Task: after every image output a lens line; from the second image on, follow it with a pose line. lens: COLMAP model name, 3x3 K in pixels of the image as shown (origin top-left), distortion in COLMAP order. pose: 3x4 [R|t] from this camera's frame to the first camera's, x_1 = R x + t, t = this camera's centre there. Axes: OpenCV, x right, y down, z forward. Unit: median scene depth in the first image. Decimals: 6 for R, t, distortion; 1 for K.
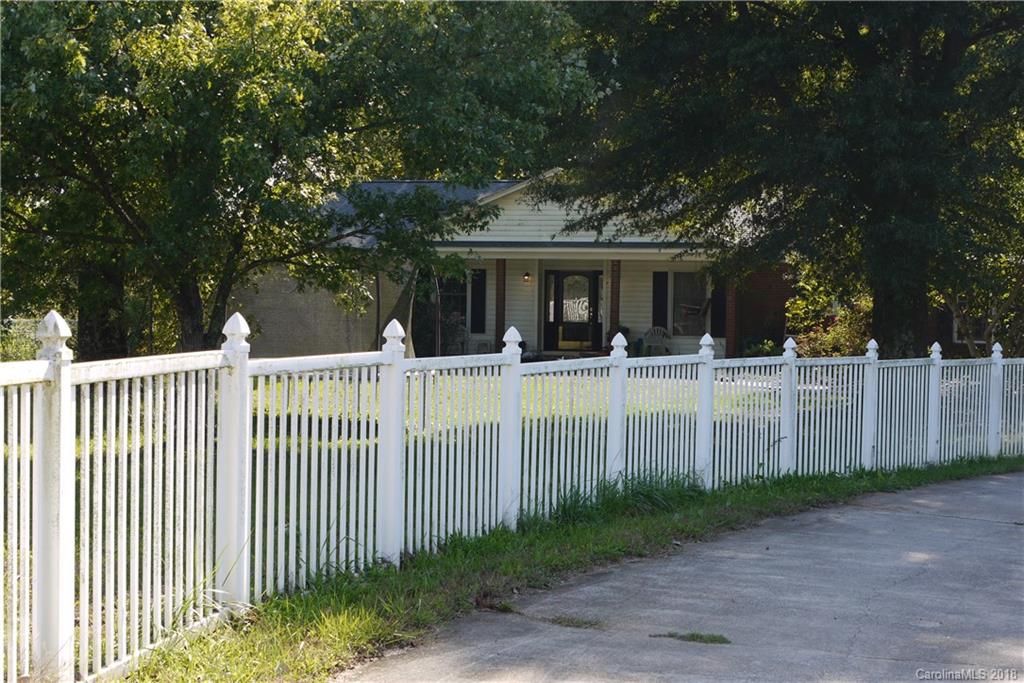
lens RADIAL K [[1786.3, 0, 510.4], [0, 1786.3, 341.7], [0, 0, 1]] dist [-0.099451, 0.000000]
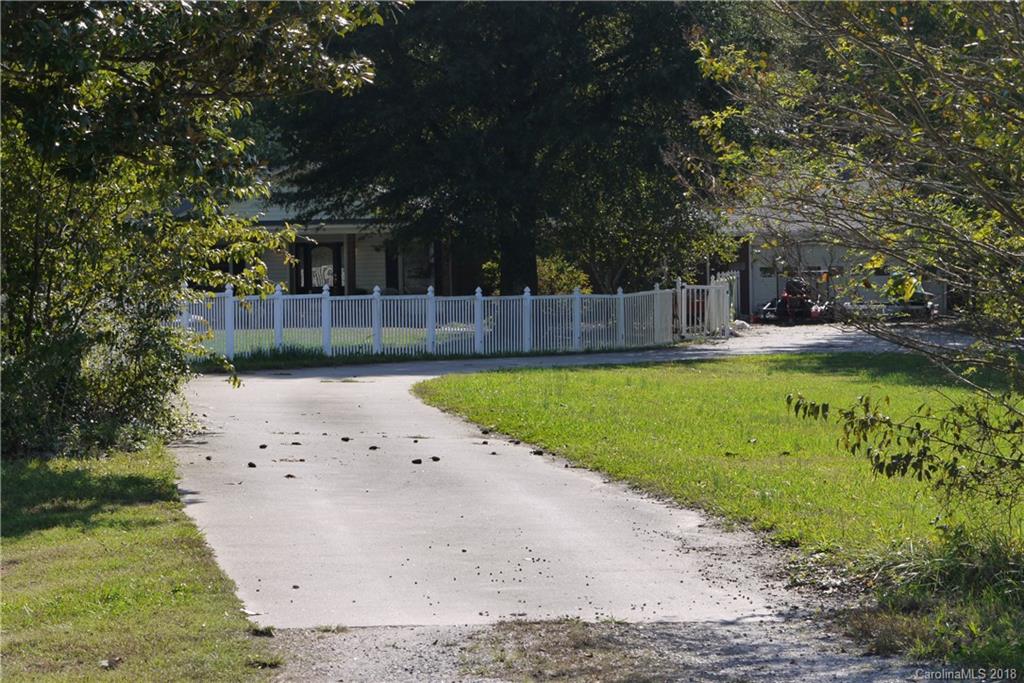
lens RADIAL K [[2552.4, 0, 512.0], [0, 2552.4, 341.4], [0, 0, 1]] dist [-0.001407, 0.000000]
pose [[0.996713, -0.031927, 0.074463, 0.048815], [0.031366, 0.999470, 0.008687, 0.021510], [-0.074701, -0.006323, 0.997186, -1.000046]]
